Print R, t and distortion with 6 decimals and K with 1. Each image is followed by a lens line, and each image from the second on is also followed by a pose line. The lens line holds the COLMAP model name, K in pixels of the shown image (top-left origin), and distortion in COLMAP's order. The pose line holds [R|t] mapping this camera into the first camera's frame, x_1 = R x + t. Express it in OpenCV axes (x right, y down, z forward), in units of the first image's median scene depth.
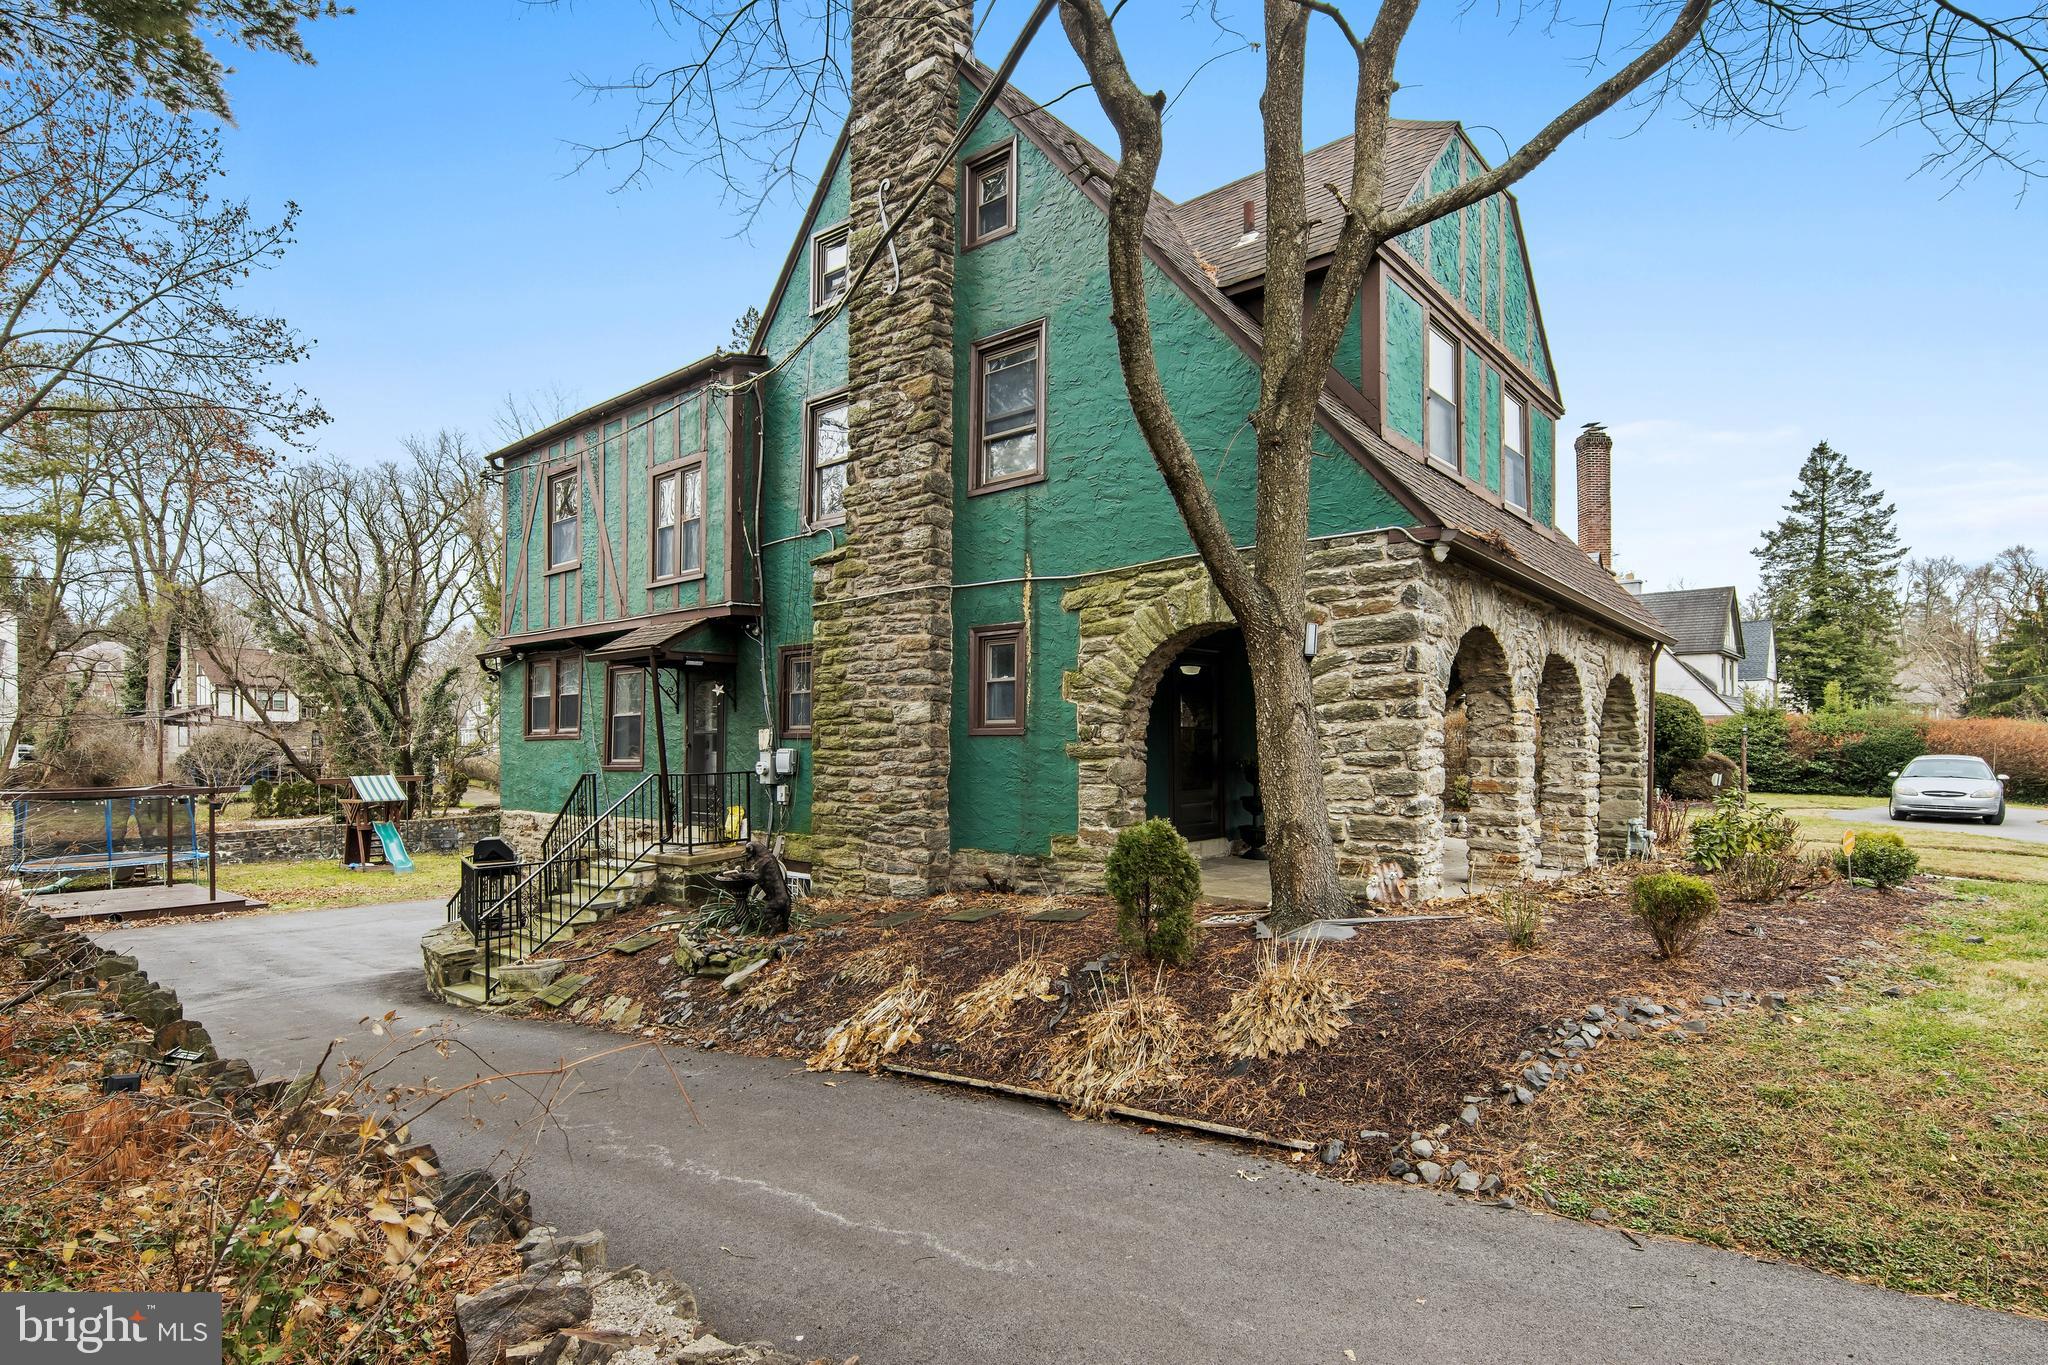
lens RADIAL K [[1066.7, 0, 1023.0], [0, 1066.7, 723.7], [0, 0, 1]] dist [0.004029, -0.000424]
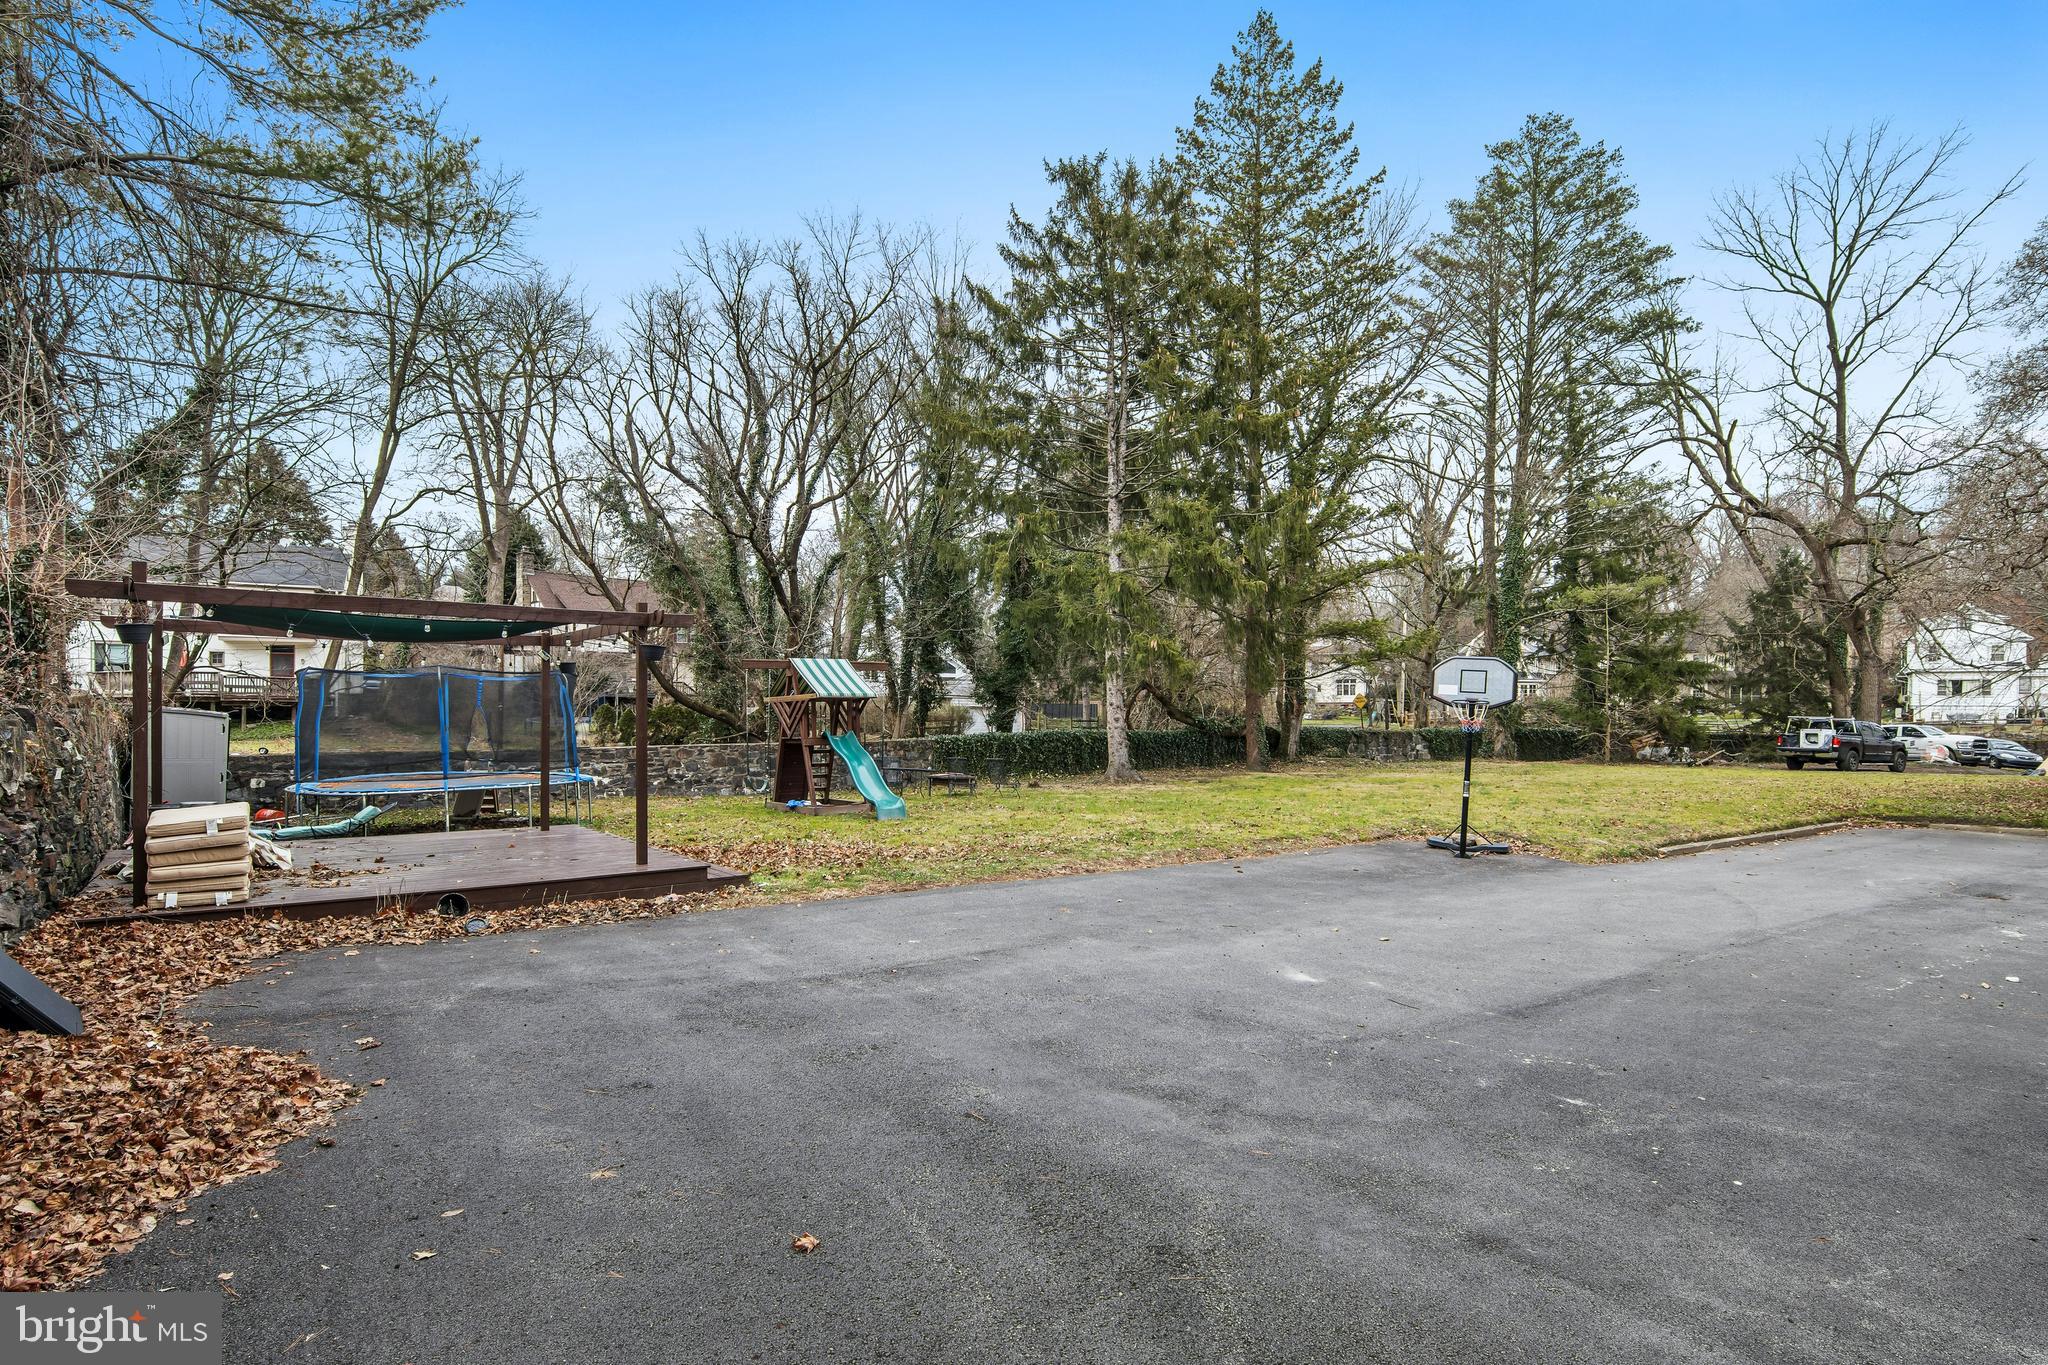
lens RADIAL K [[1064.8, 0, 1025.2], [0, 1064.8, 661.8], [0, 0, 1]] dist [0.003212, -0.000459]
pose [[0.977553, -0.003719, -0.210657, -0.422798], [-0.001407, 0.999707, -0.024181, 0.076222], [0.210685, 0.023934, 0.977261, 0.497855]]
